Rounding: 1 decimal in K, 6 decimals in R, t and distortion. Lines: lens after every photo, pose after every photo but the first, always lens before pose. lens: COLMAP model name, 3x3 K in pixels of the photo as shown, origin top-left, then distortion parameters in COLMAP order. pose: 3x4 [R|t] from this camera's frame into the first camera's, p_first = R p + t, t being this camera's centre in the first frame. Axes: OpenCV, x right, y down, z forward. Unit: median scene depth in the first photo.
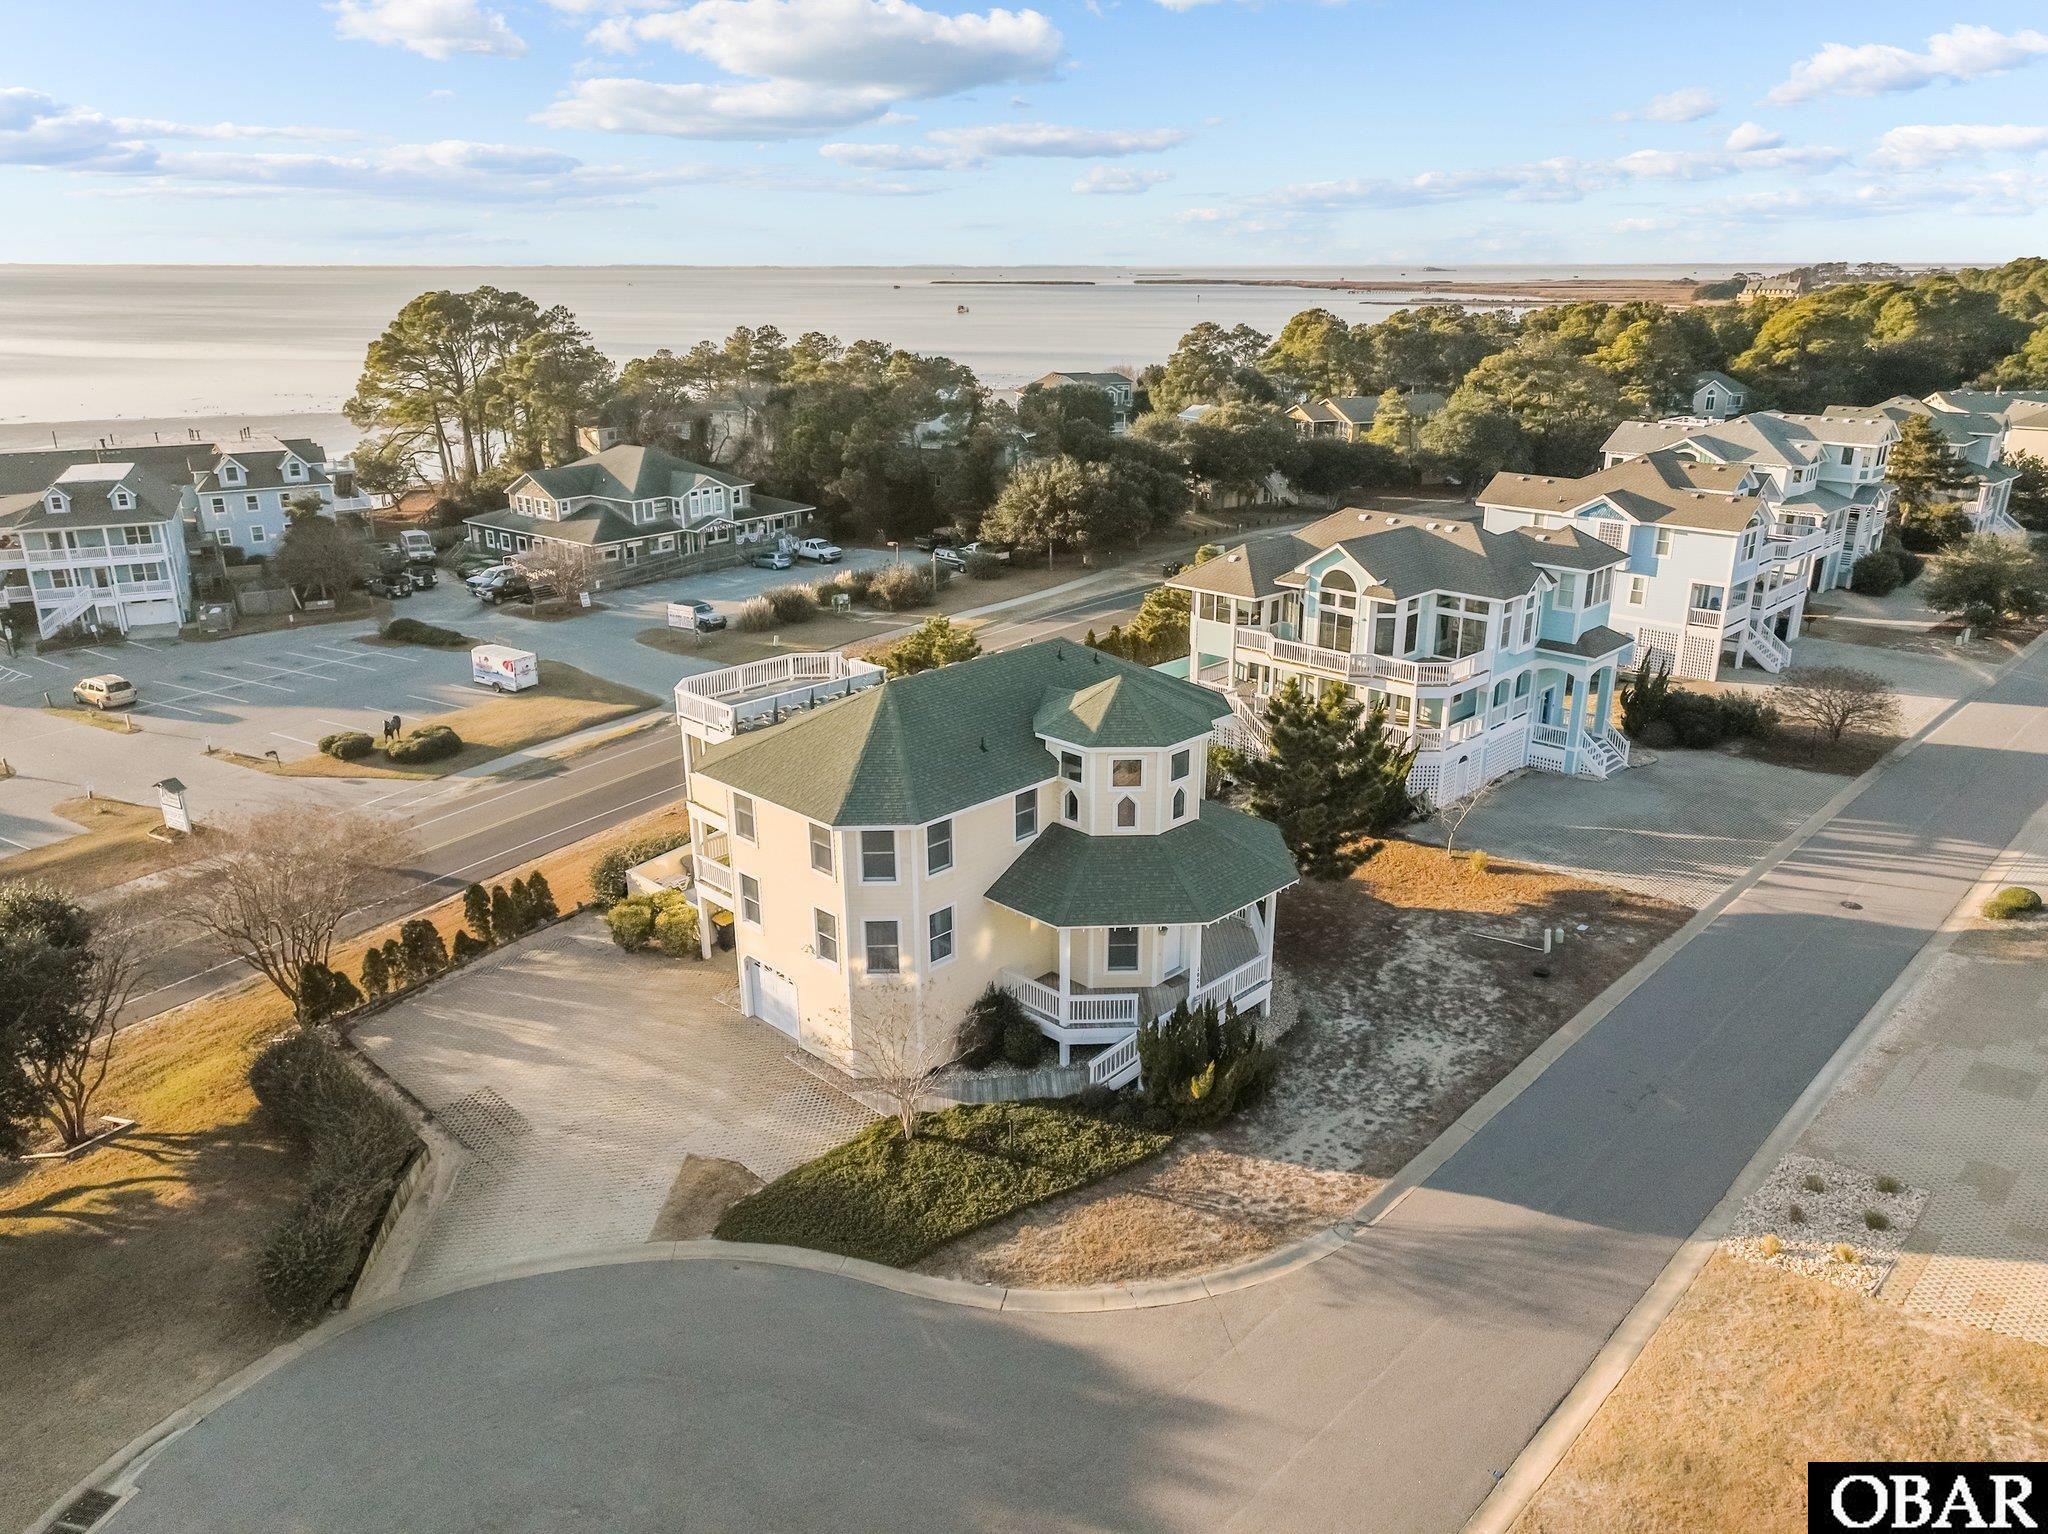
lens RADIAL K [[1447.1, 0, 1024.0], [0, 1447.1, 767.0], [0, 0, 1]] dist [0.005501, 0.003071]
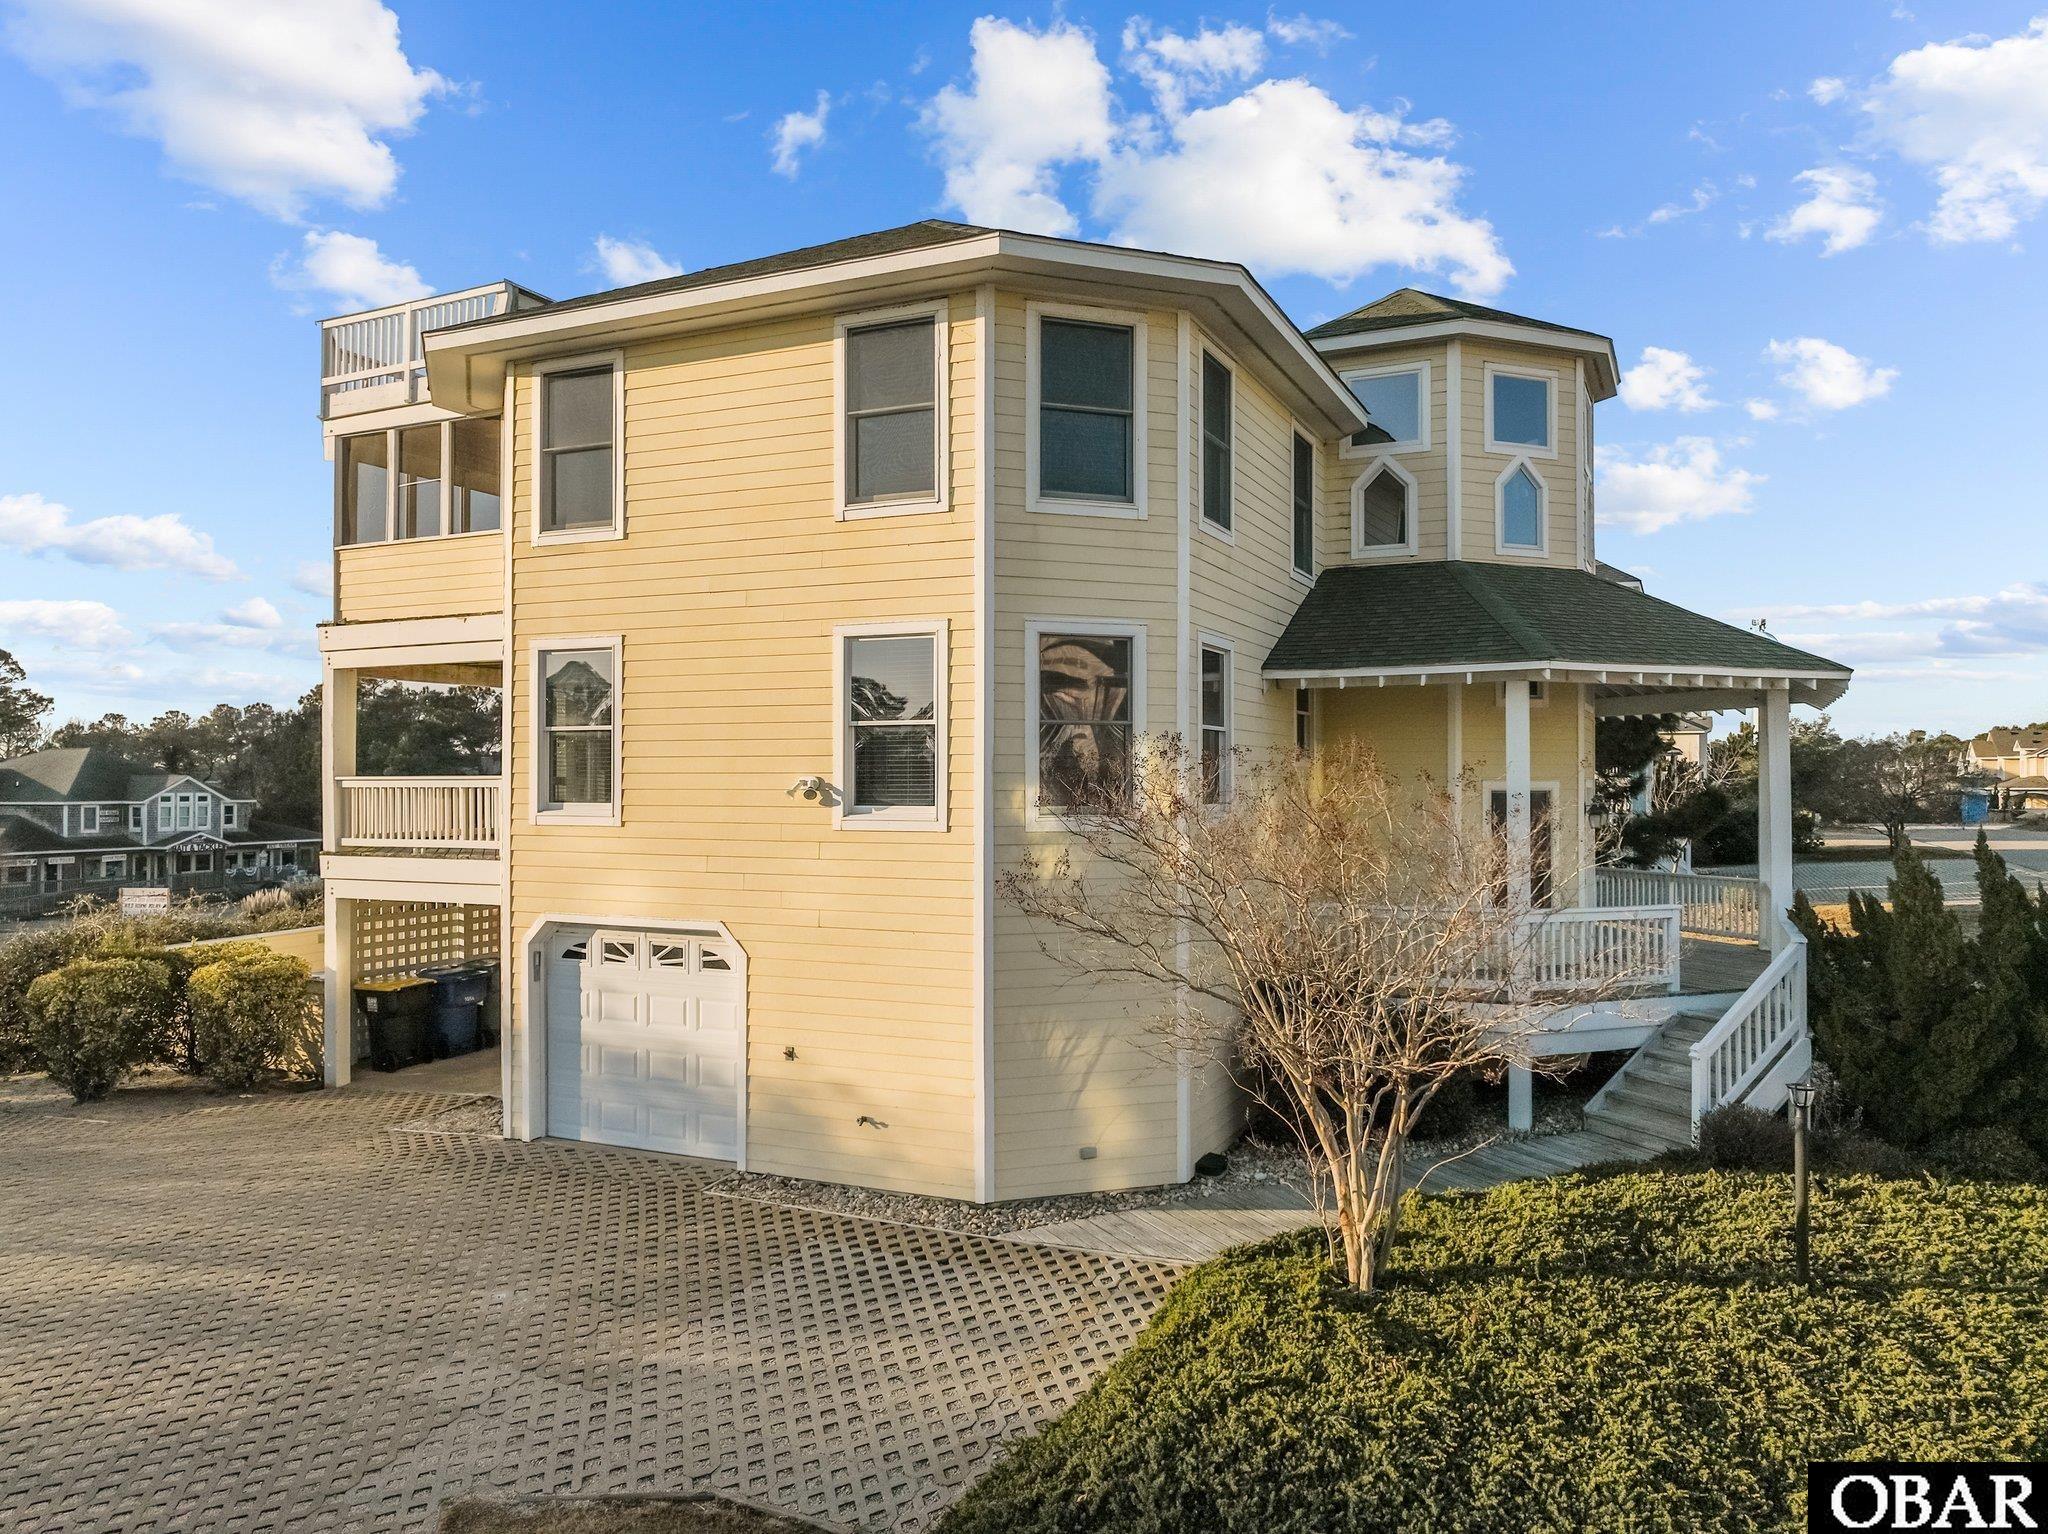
lens RADIAL K [[1424.9, 0, 1024.0], [0, 1424.9, 767.0], [0, 0, 1]] dist [0.003021, 0.007338]
pose [[0.939587, 0.008537, 0.342204, -0.071847], [0.110935, 0.938143, -0.327997, 0.076614], [-0.323837, 0.346144, 0.880519, 0.238940]]
